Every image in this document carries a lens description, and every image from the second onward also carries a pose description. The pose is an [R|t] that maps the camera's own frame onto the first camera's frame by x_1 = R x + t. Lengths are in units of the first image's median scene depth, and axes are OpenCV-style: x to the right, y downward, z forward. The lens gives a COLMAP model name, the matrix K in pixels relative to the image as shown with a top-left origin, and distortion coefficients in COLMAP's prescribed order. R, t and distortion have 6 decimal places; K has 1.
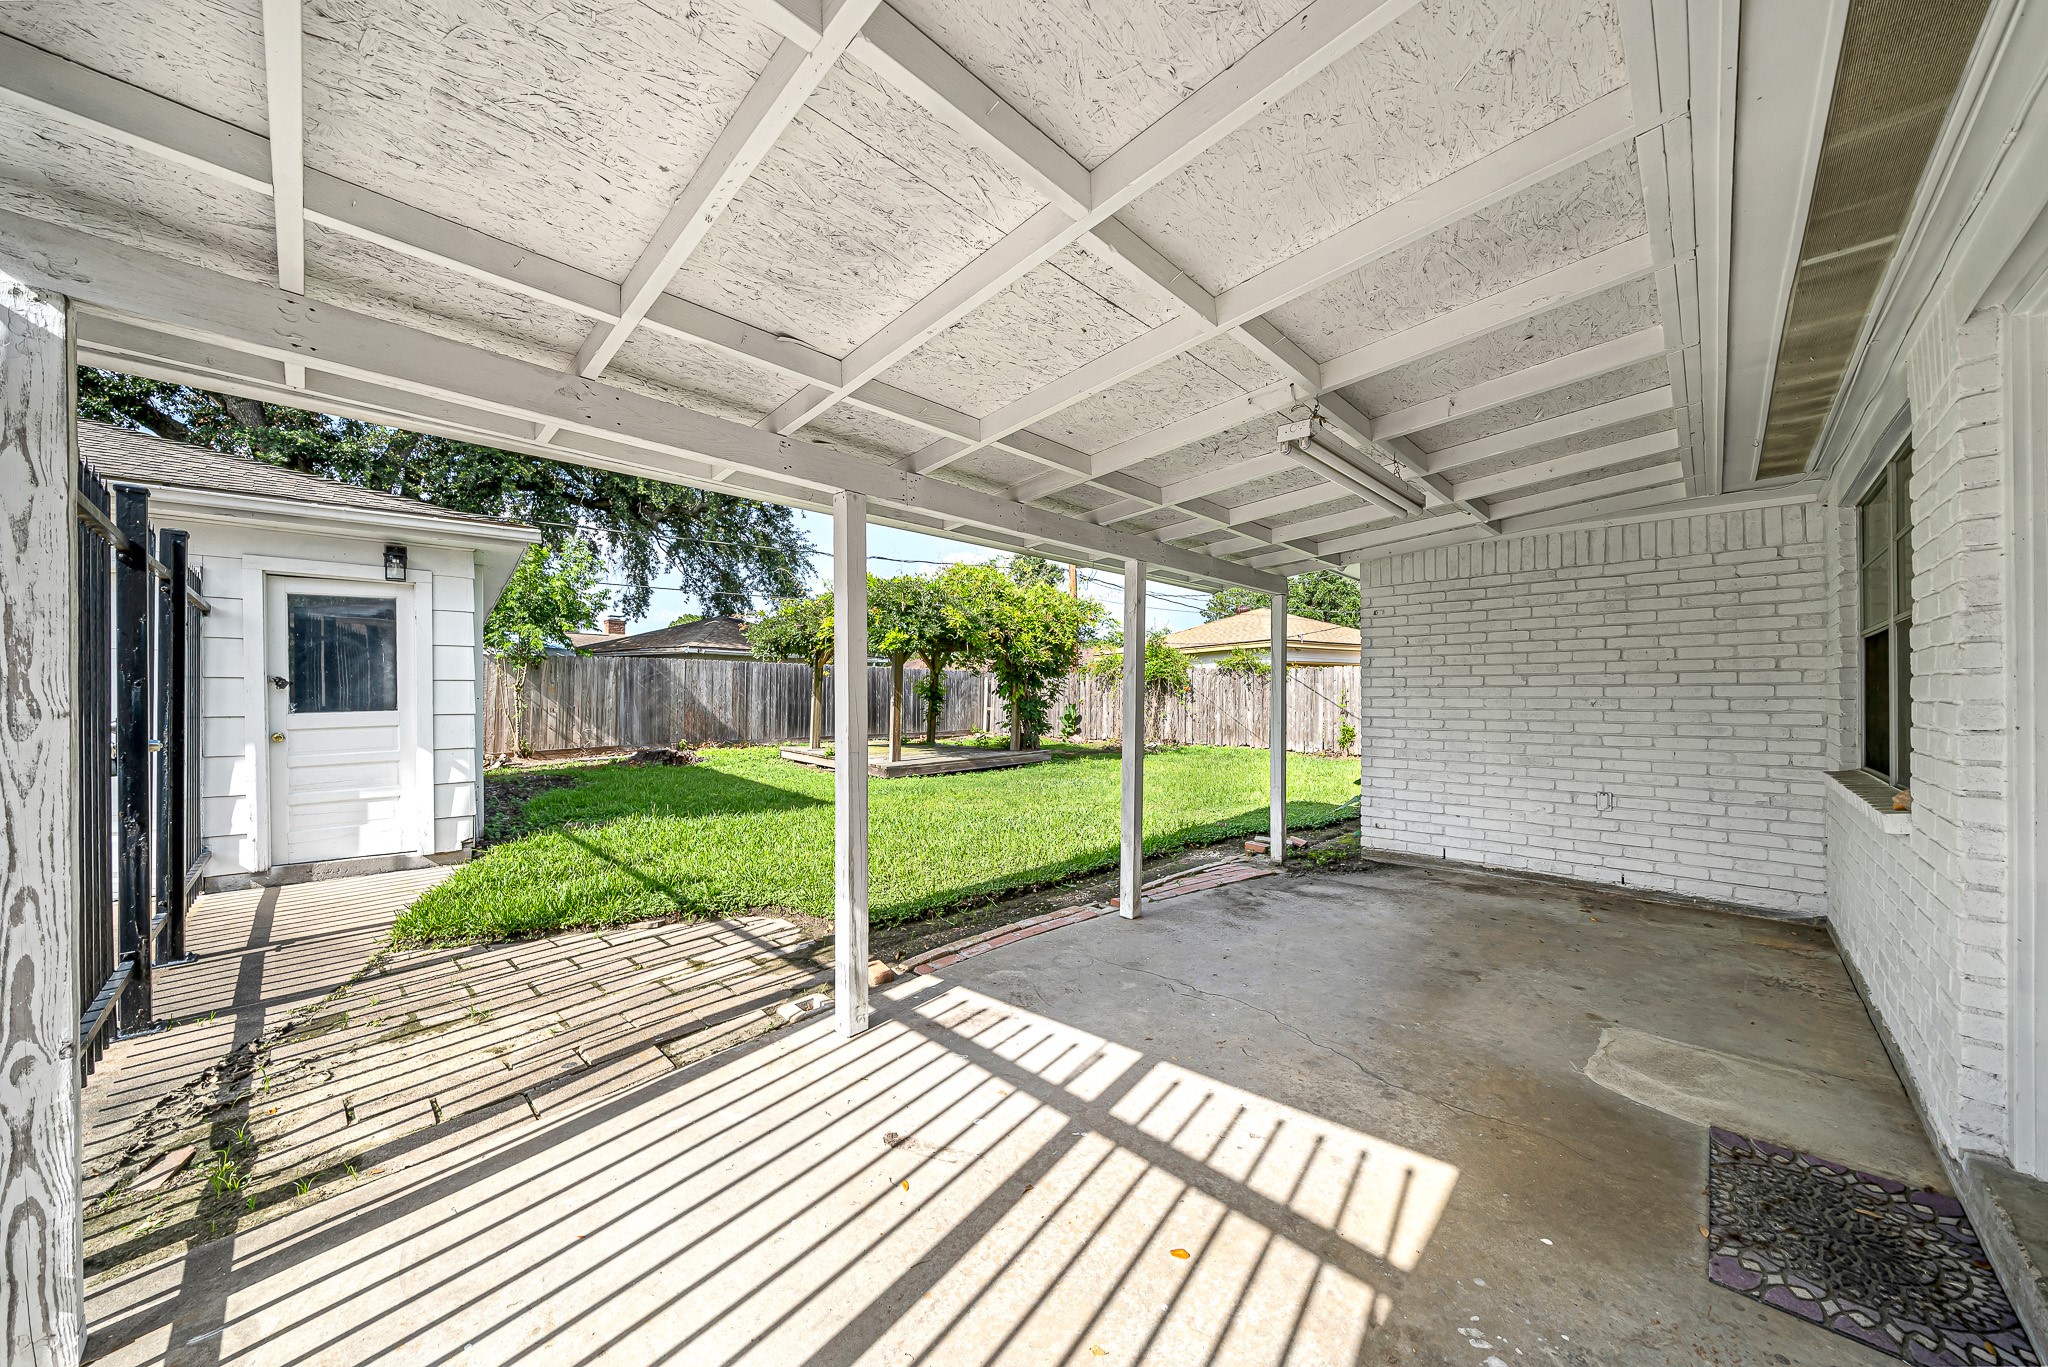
lens RADIAL K [[704.2, 0, 1021.9], [0, 704.2, 694.9], [0, 0, 1]] dist [-0.000967, -0.000087]
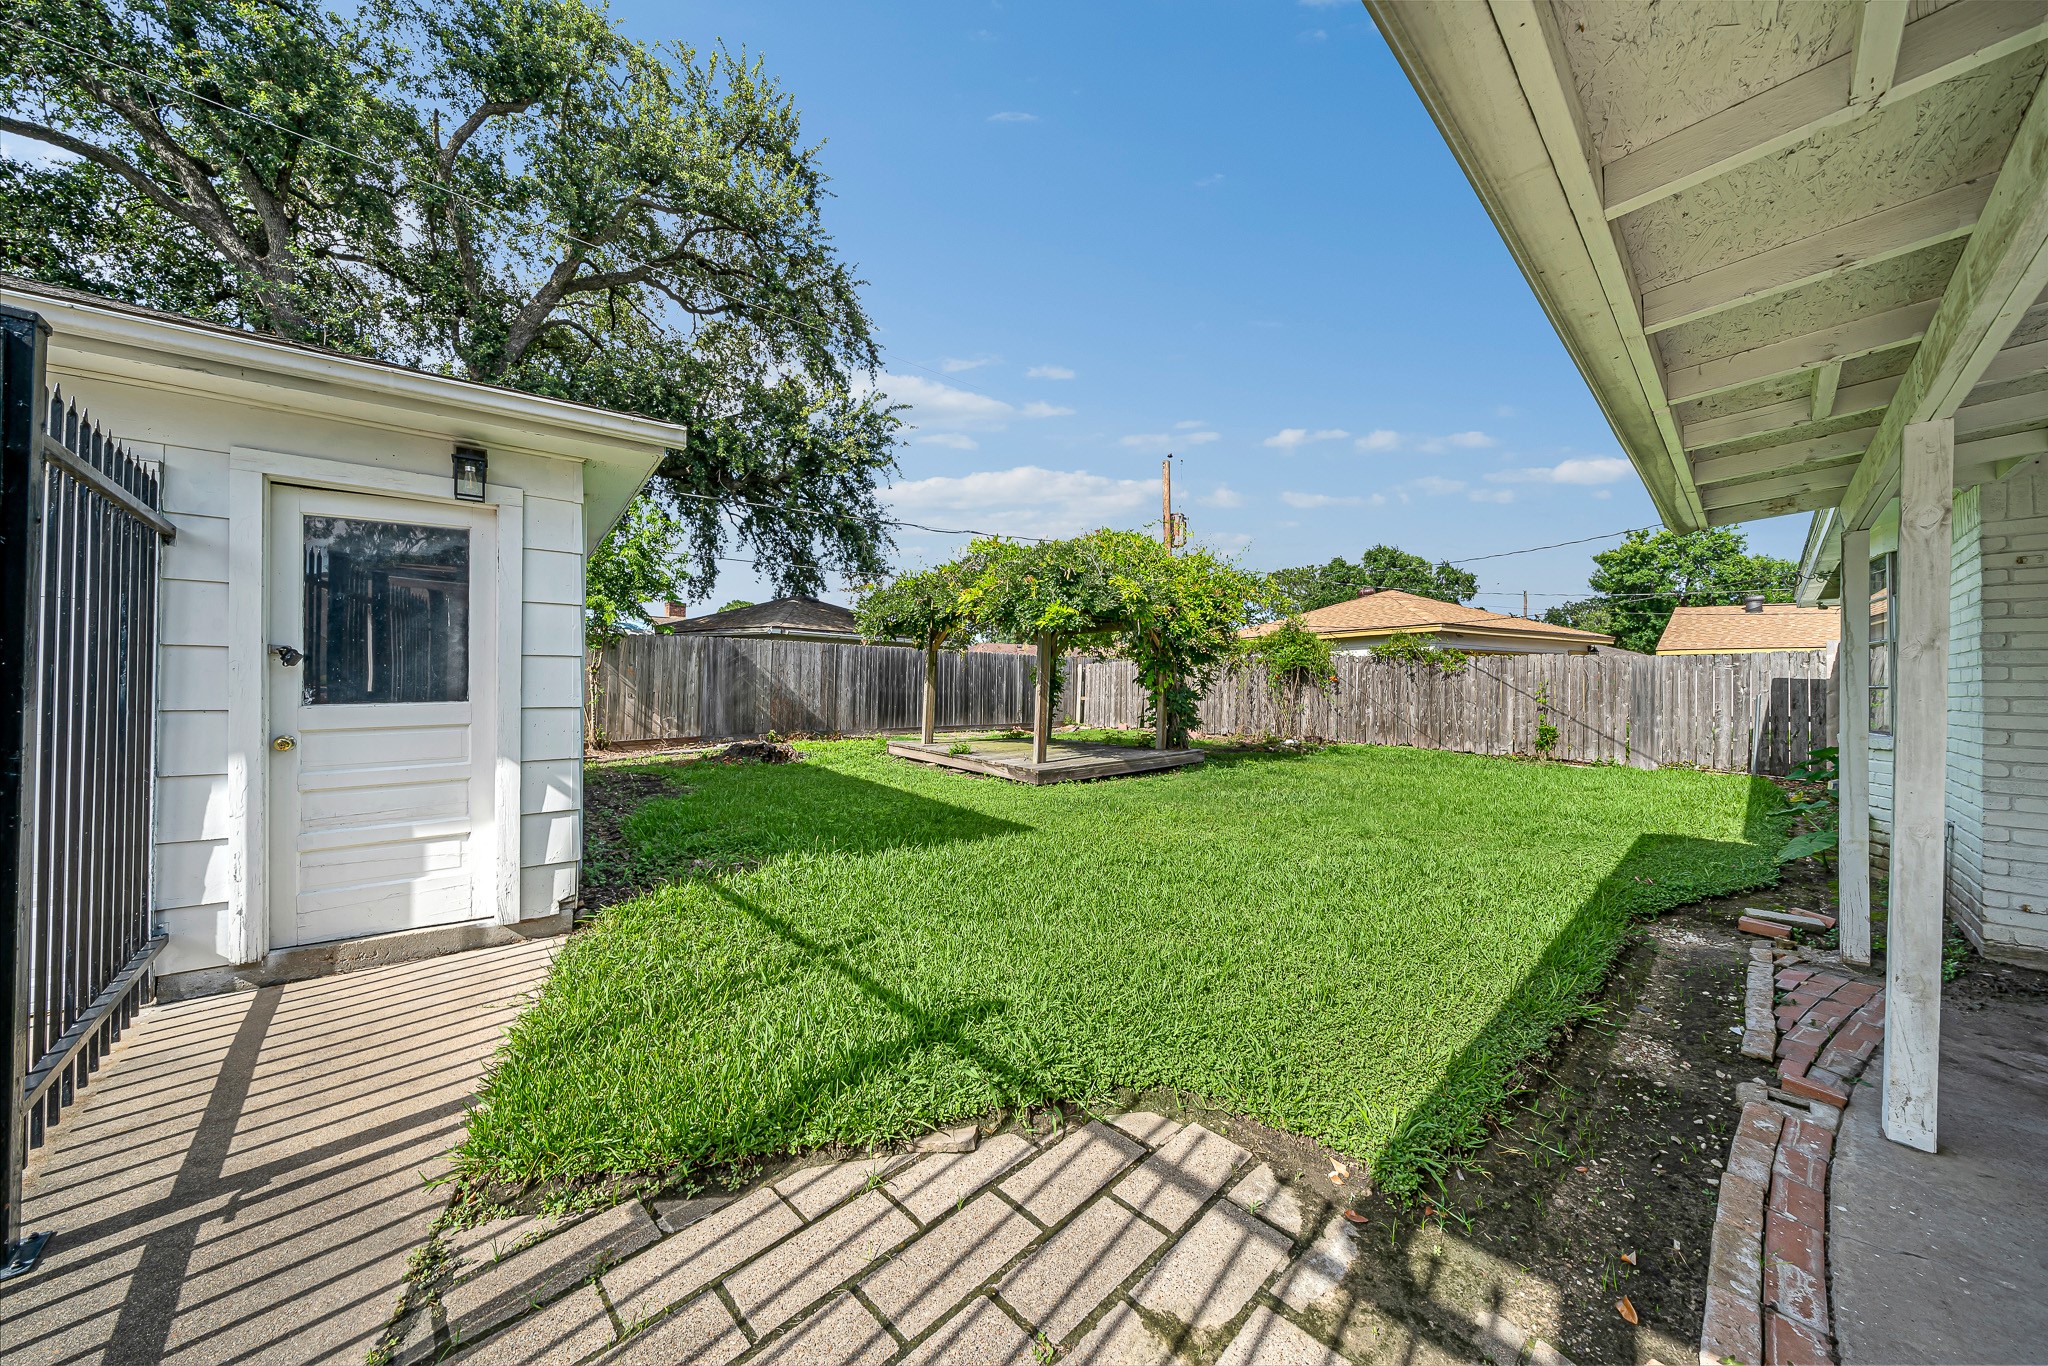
lens RADIAL K [[696.9, 0, 1030.0], [0, 696.9, 678.6], [0, 0, 1]] dist [-0.001164, -0.000003]
pose [[0.999198, 0.010364, -0.038666, -0.140654], [-0.010592, 0.999928, -0.005684, -0.000165], [0.038604, 0.006089, 0.999236, 0.153912]]
